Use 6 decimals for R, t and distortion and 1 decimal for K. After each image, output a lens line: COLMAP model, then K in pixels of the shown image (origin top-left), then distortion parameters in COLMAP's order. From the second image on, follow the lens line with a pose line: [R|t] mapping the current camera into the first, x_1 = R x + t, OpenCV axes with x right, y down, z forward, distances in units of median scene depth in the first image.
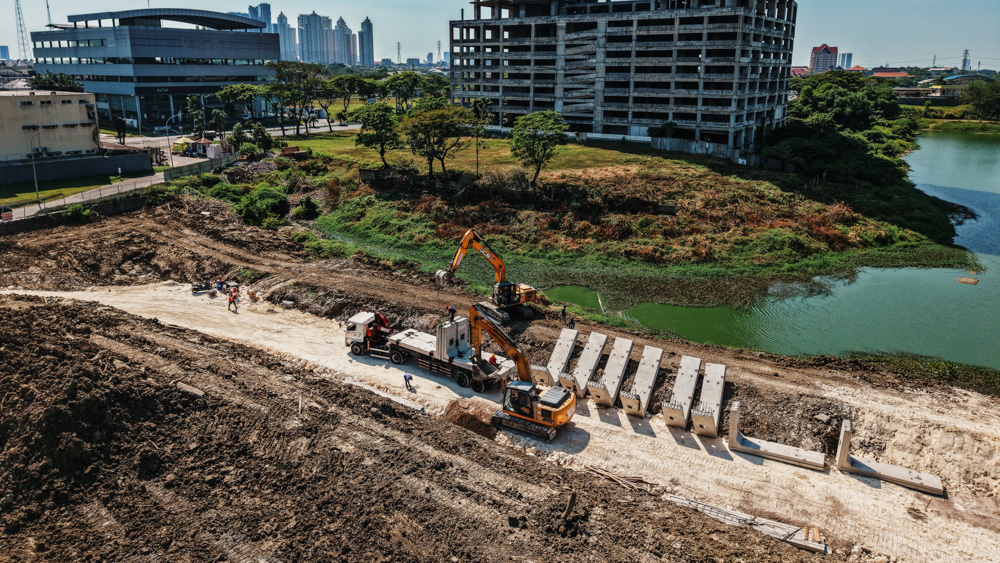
lens RADIAL K [[681.0, 0, 496.5], [0, 681.0, 218.9], [0, 0, 1]] dist [0.050601, -0.072805]
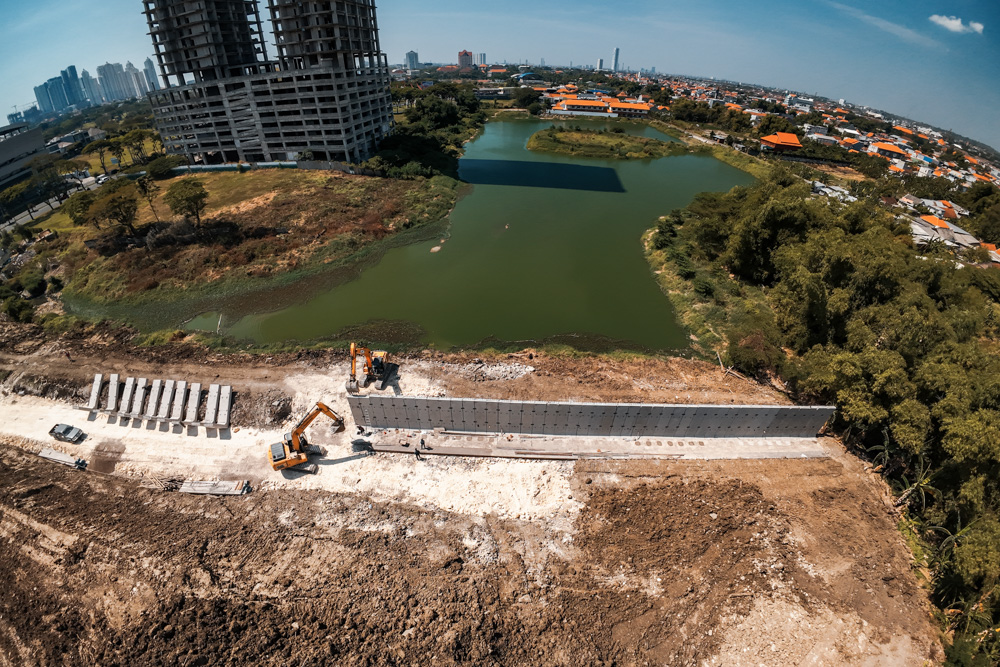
lens RADIAL K [[385.8, 0, 513.1], [0, 385.8, 346.6], [0, 0, 1]] dist [-0.112529, 0.010431]
pose [[0.867163, -0.304073, 0.394422, 0.196545], [0.099174, 0.881543, 0.461569, -0.075772], [-0.488051, -0.361139, 0.794598, -0.029794]]
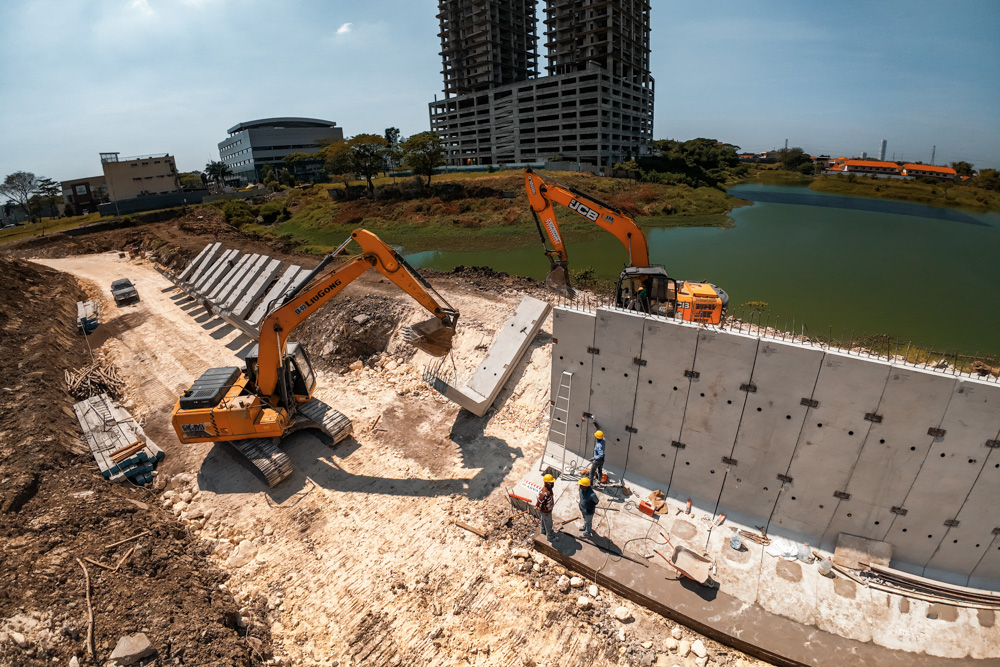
lens RADIAL K [[389.4, 0, 502.5], [0, 389.4, 294.1], [0, 0, 1]] dist [-0.137468, 0.030643]
pose [[0.996053, -0.025648, -0.084969, 0.192941], [0.035084, 0.993147, 0.111483, 0.060598], [0.081527, -0.114025, 0.990127, 0.157726]]
